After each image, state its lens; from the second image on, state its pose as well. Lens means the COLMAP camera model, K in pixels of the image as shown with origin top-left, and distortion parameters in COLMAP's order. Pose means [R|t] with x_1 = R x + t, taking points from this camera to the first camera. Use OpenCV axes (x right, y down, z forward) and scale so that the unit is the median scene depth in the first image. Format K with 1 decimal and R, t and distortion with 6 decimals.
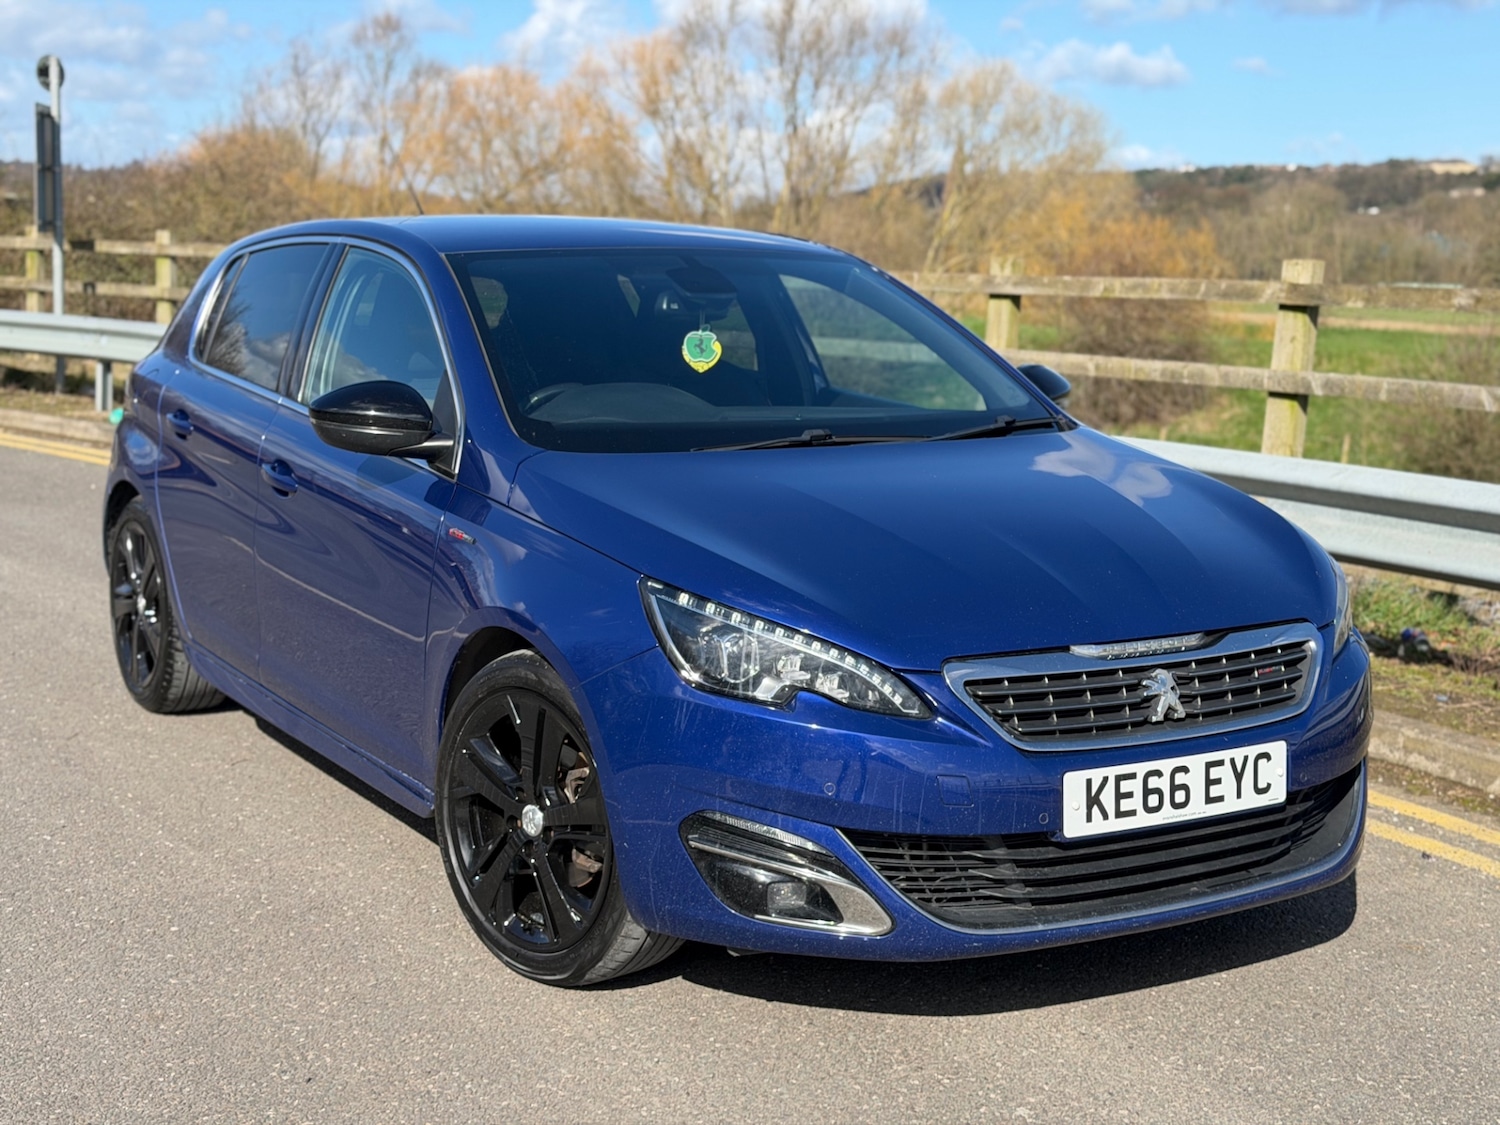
lens RADIAL K [[2100.8, 0, 750.3], [0, 2100.8, 499.8], [0, 0, 1]] dist [0.188475, -0.402715]
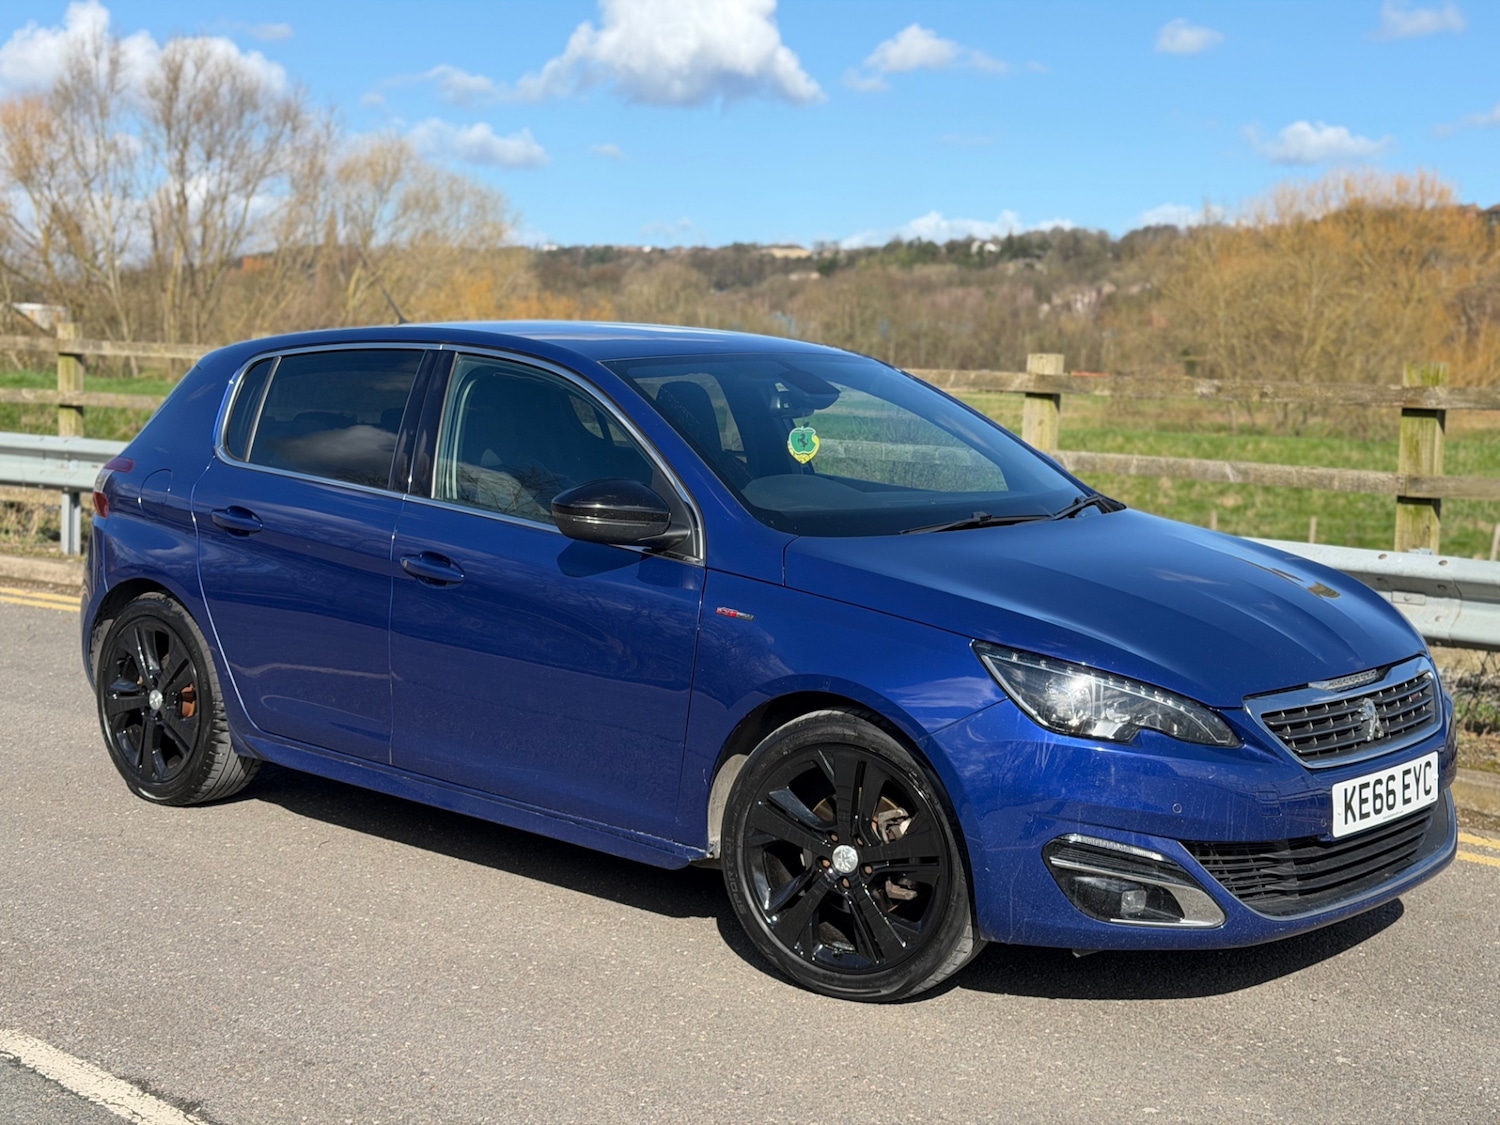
lens RADIAL K [[2100.8, 0, 750.3], [0, 2100.8, 499.8], [0, 0, 1]] dist [0.188475, -0.402715]
pose [[0.953839, -0.022748, 0.299454, -0.253000], [0.033048, 0.999022, -0.029376, -0.005720], [-0.298493, 0.037917, 0.953658, -0.043870]]
